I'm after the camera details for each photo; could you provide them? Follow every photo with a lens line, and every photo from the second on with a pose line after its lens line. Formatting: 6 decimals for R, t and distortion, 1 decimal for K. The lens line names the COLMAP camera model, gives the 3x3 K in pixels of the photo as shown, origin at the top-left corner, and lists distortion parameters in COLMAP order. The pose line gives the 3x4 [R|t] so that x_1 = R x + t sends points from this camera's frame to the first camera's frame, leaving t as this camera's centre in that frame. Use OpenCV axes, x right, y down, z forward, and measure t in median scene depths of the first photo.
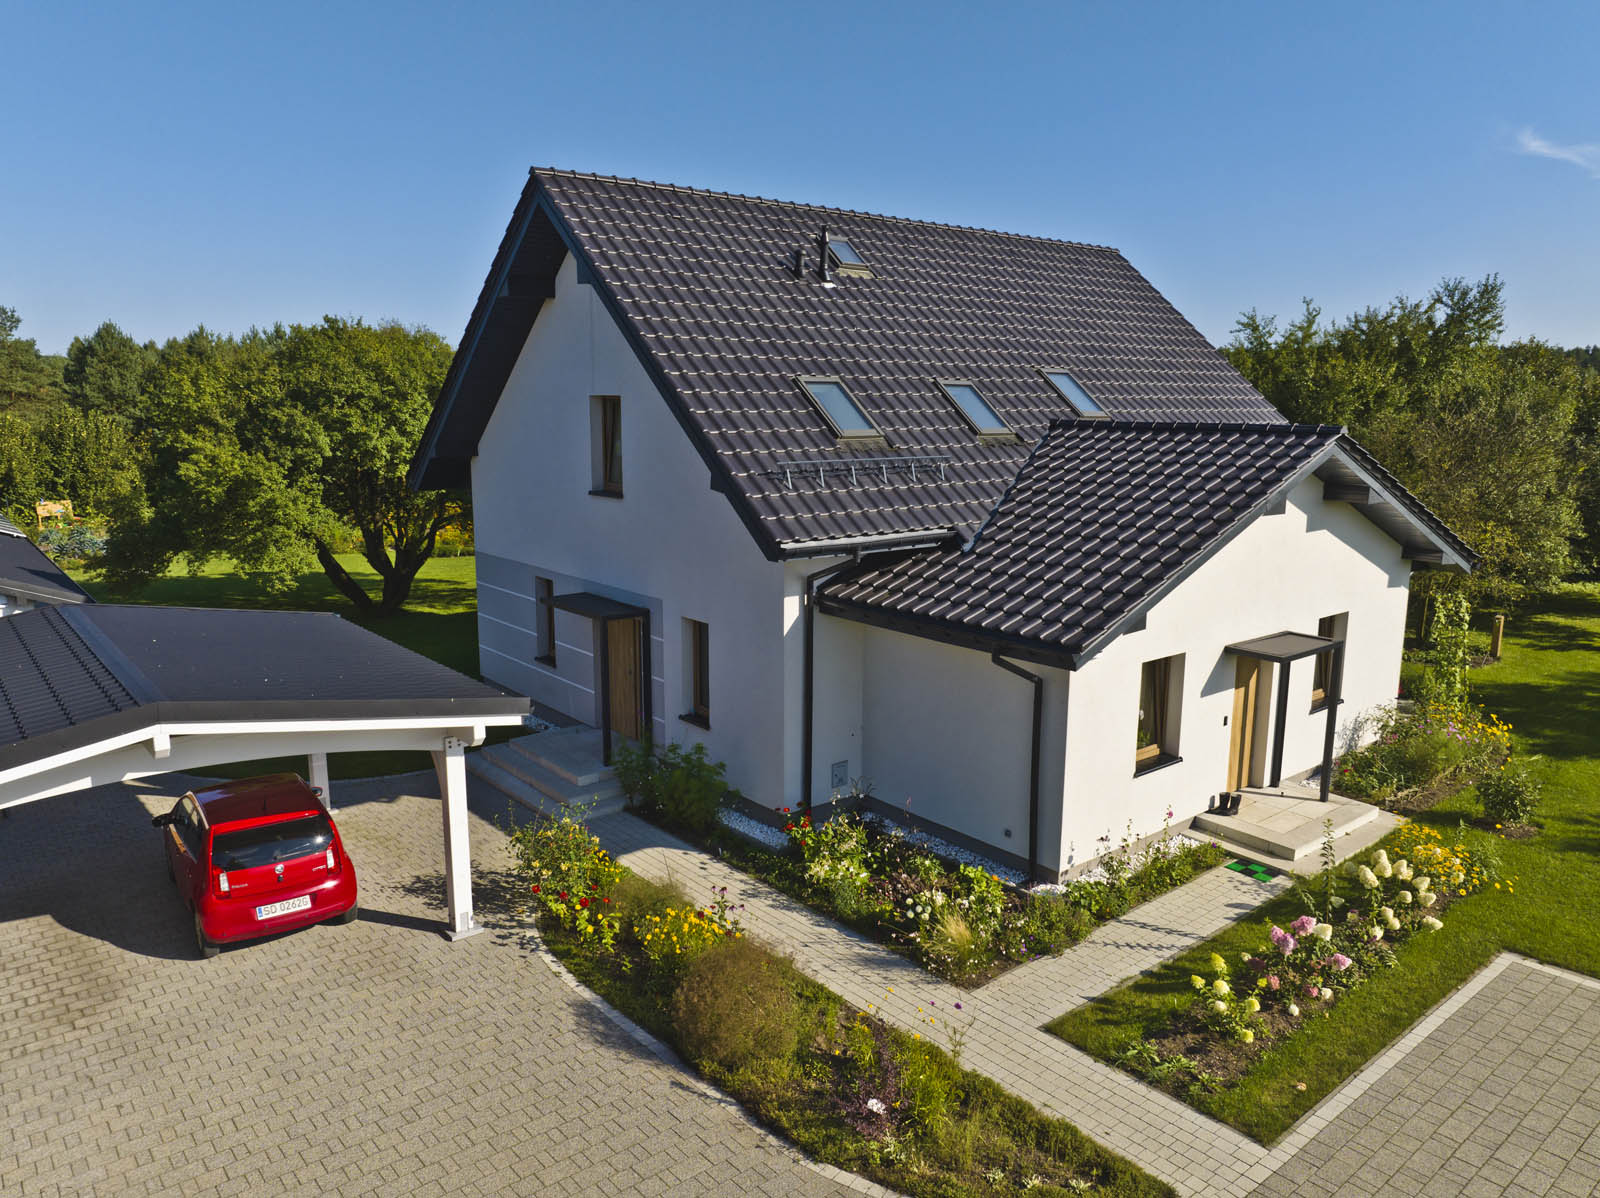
lens RADIAL K [[1108.7, 0, 792.3], [0, 1108.7, 603.0], [0, 0, 1]] dist [-0.056815, 0.025762]
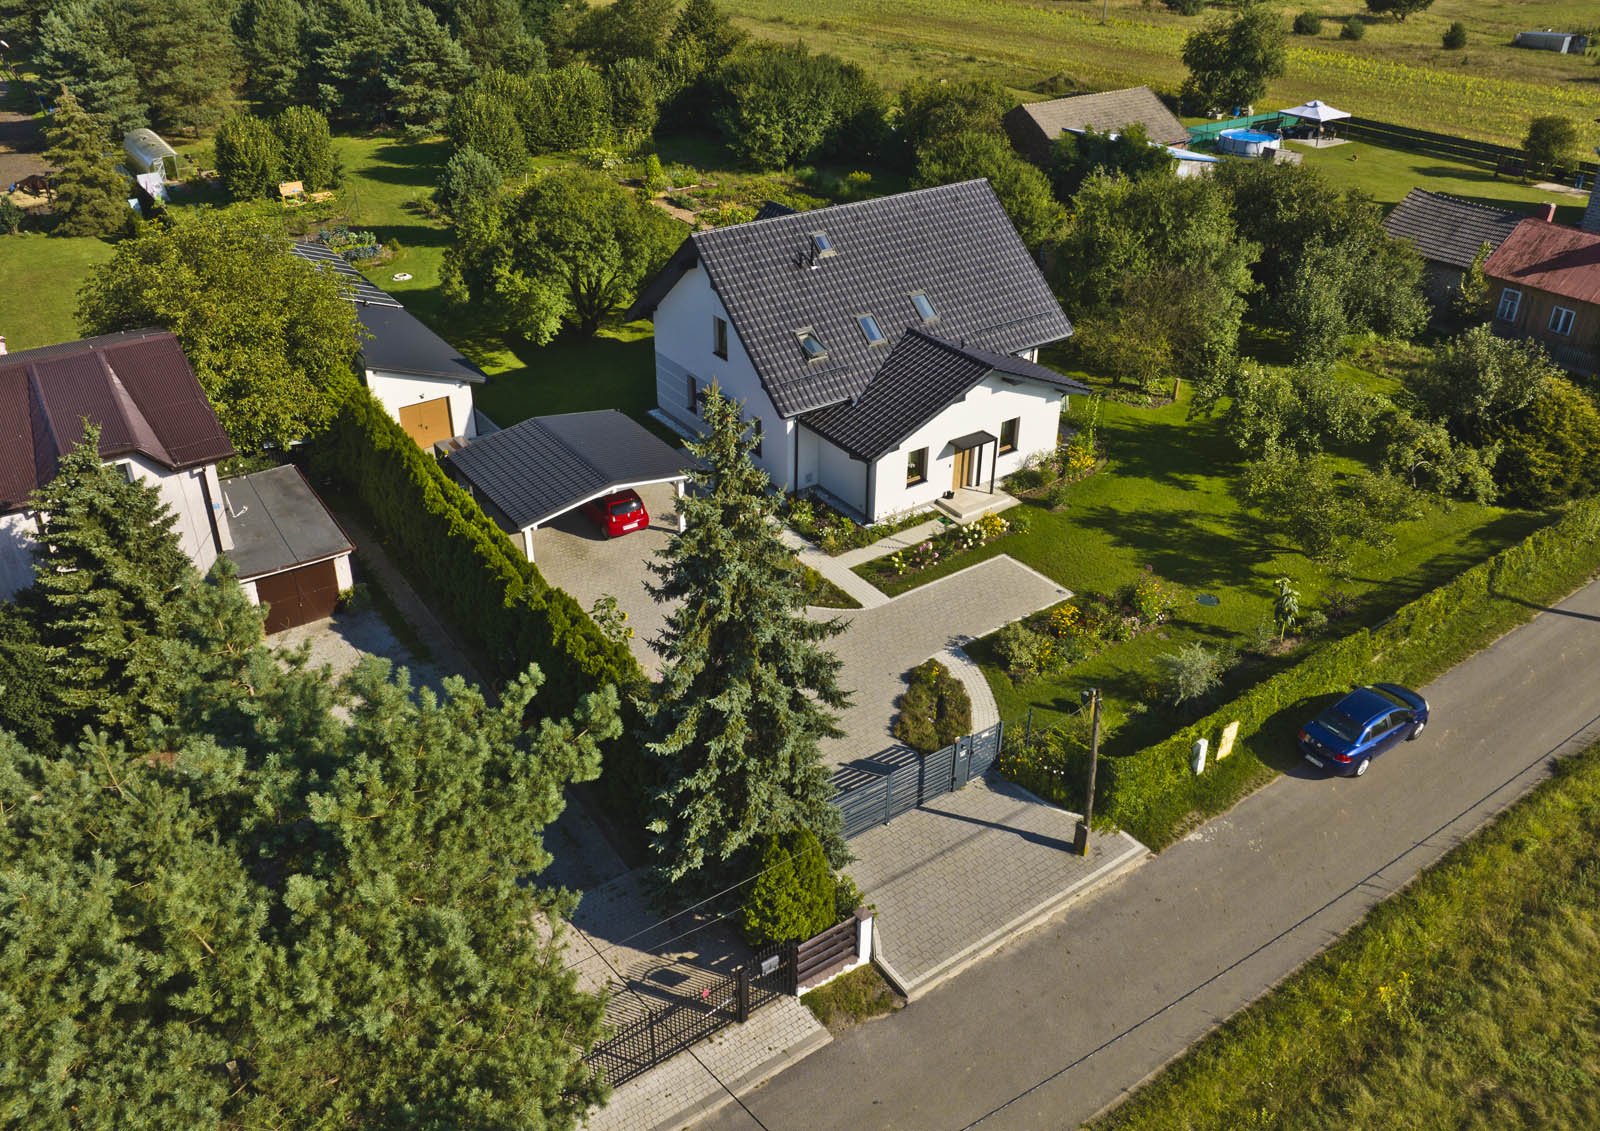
lens RADIAL K [[1306.3, 0, 774.7], [0, 1306.3, 516.1], [0, 0, 1]] dist [-0.051007, 0.014004]
pose [[0.996401, 0.035875, -0.076800, 0.228876], [-0.008436, 0.943495, 0.331280, -0.895508], [0.084345, -0.329440, 0.940402, -2.249274]]
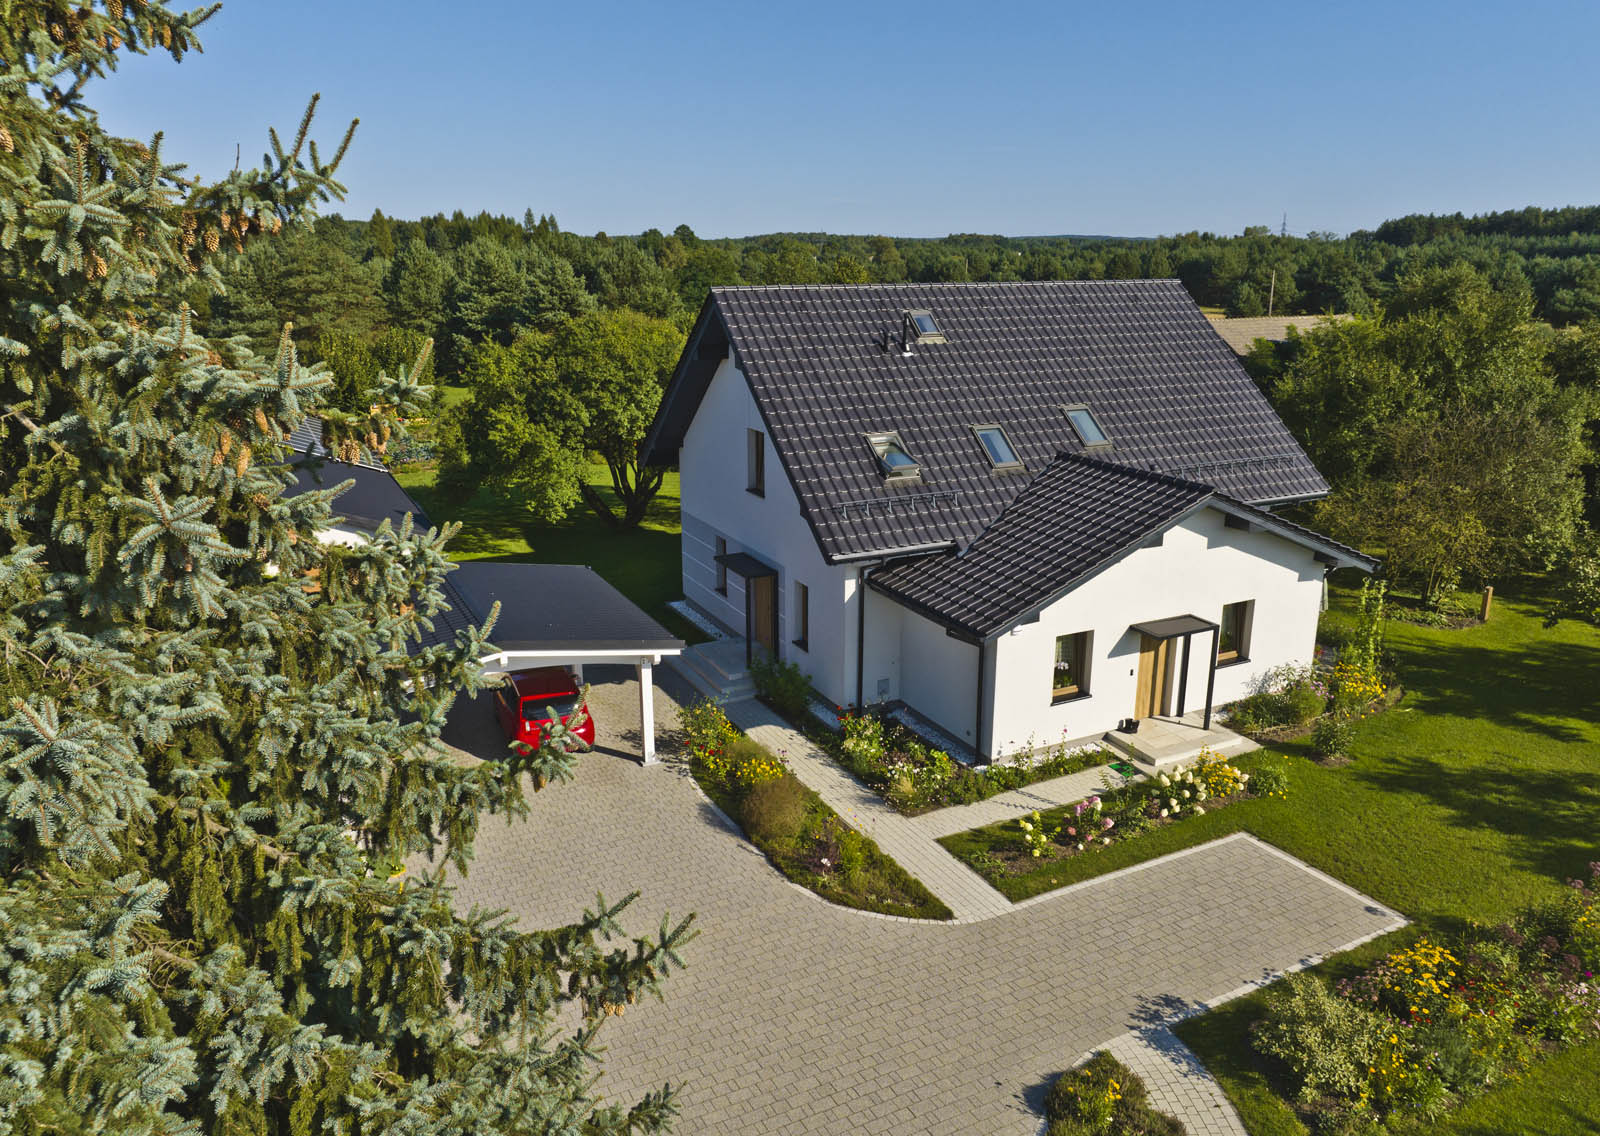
lens RADIAL K [[1131.1, 0, 797.9], [0, 1131.1, 561.5], [0, 0, 1]] dist [-0.038888, -0.007059]
pose [[0.975269, 0.051333, -0.214976, 0.288406], [-0.031544, 0.995026, 0.094490, -0.192103], [0.218757, -0.085372, 0.972038, -0.652548]]
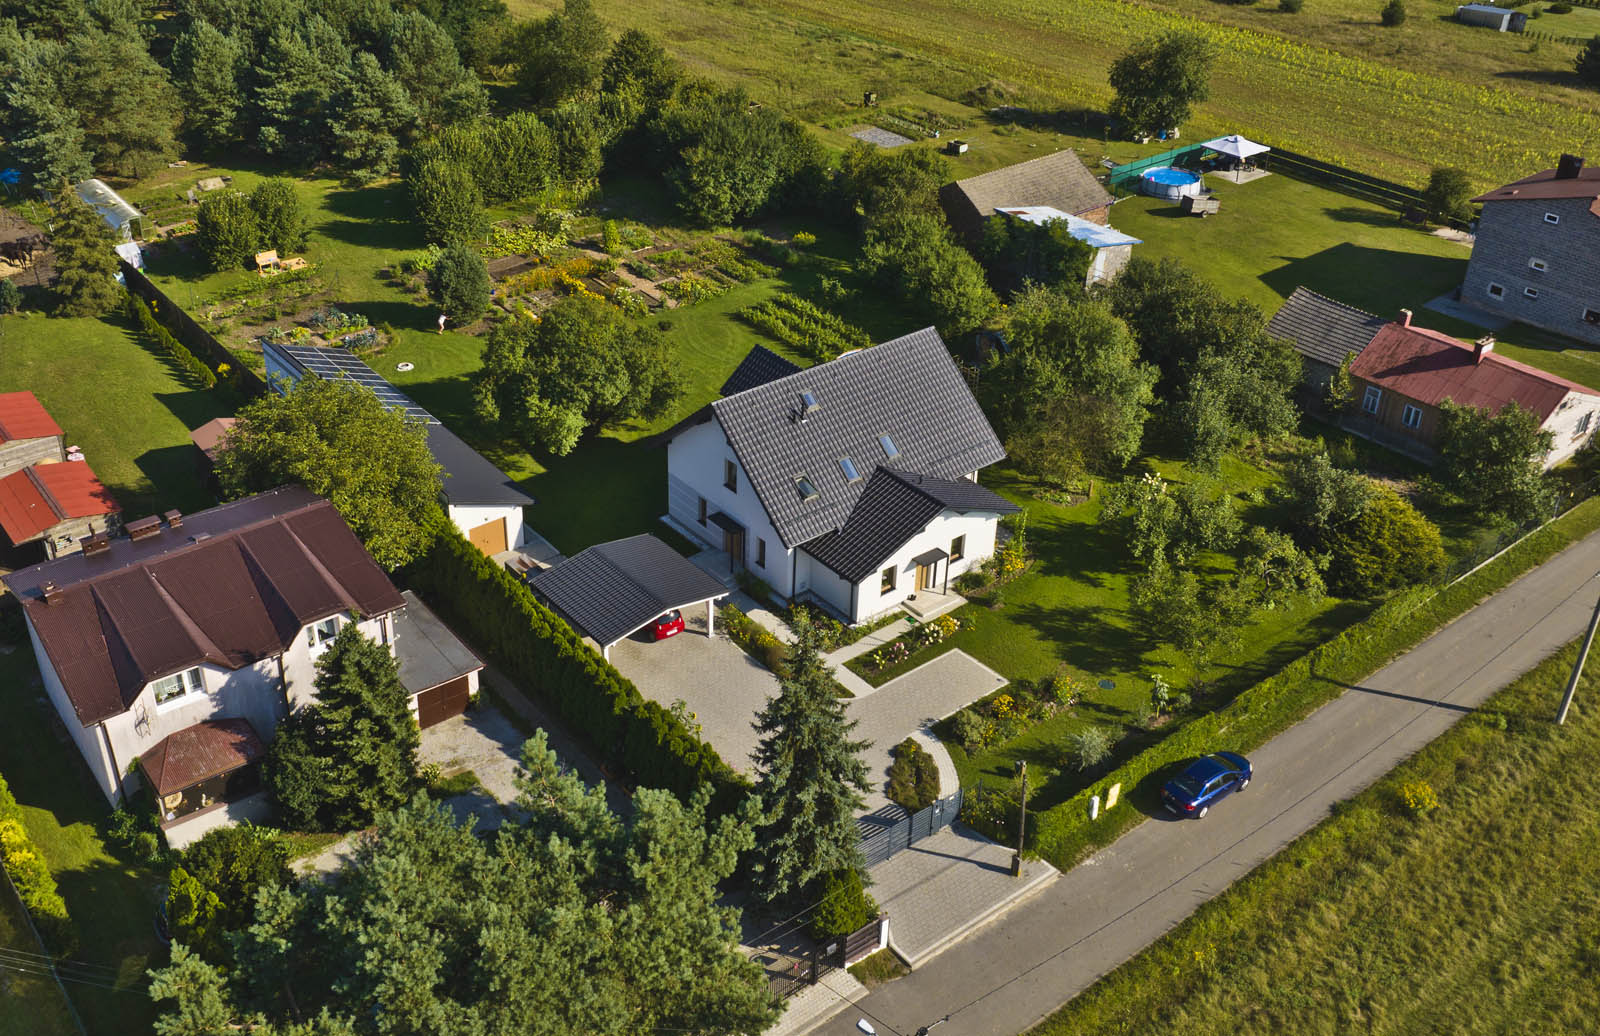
lens RADIAL K [[1697.7, 0, 671.7], [0, 1697.7, 456.7], [0, 0, 1]] dist [-0.045272, 0.000000]
pose [[0.998707, 0.016716, -0.048018, -0.131800], [0.001195, 0.936432, 0.350846, -2.303228], [0.050831, -0.350450, 0.935201, -4.255340]]
